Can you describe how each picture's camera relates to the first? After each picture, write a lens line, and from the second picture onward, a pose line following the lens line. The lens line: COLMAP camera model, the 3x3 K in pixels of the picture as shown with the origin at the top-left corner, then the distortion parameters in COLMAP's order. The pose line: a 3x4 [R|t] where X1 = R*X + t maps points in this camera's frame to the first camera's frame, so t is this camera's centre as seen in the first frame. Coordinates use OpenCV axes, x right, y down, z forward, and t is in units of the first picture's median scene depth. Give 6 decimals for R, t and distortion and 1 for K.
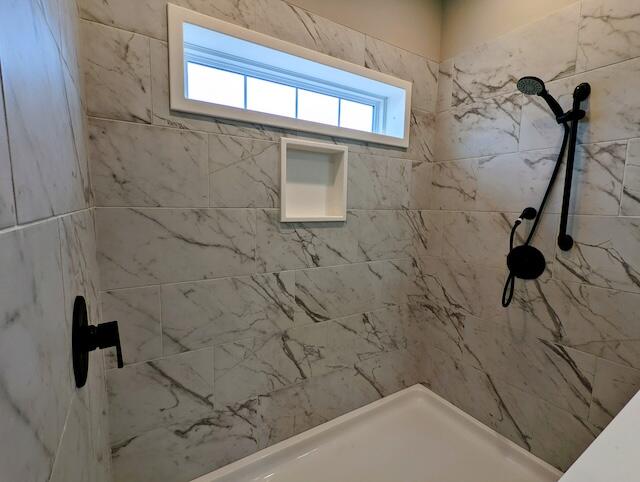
lens RADIAL K [[303.3, 0, 310.6], [0, 303.3, 251.5], [0, 0, 1]] dist [0.002299, -0.002167]
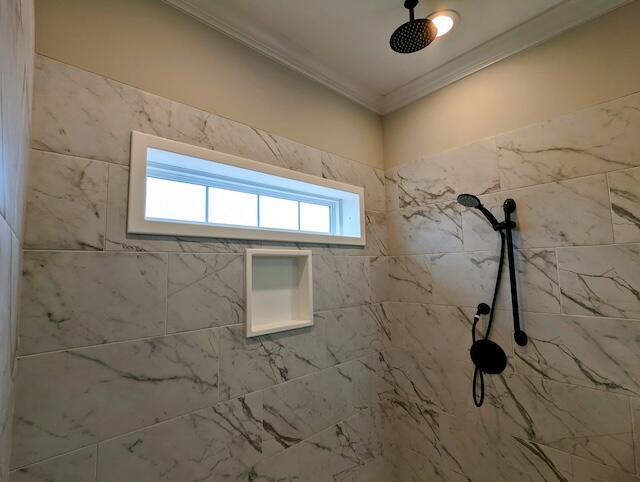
lens RADIAL K [[303.3, 0, 308.0], [0, 303.3, 248.7], [0, 0, 1]] dist [0.002299, -0.002167]
pose [[0.985501, -0.022098, 0.168225, -0.063474], [0.056934, 0.977066, -0.205185, -0.161956], [-0.159833, 0.211788, 0.964157, 0.033299]]
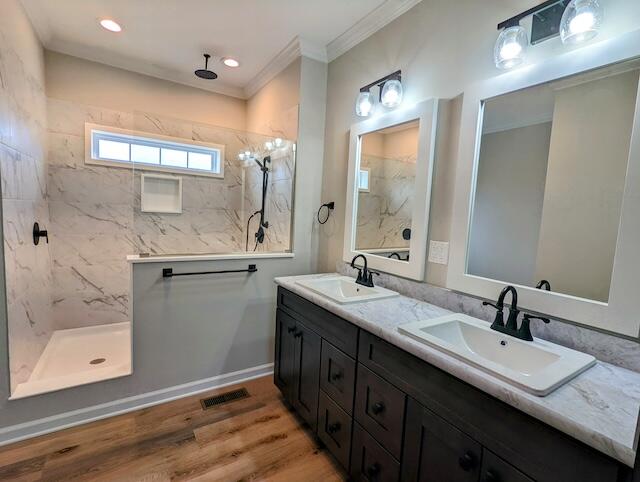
lens RADIAL K [[303.3, 0, 311.7], [0, 303.3, 250.6], [0, 0, 1]] dist [0.002299, -0.002167]
pose [[0.999115, 0.036379, 0.021091, 1.093803], [-0.035841, 0.999035, -0.025374, 0.194188], [-0.021994, 0.024596, 0.999456, -1.203760]]
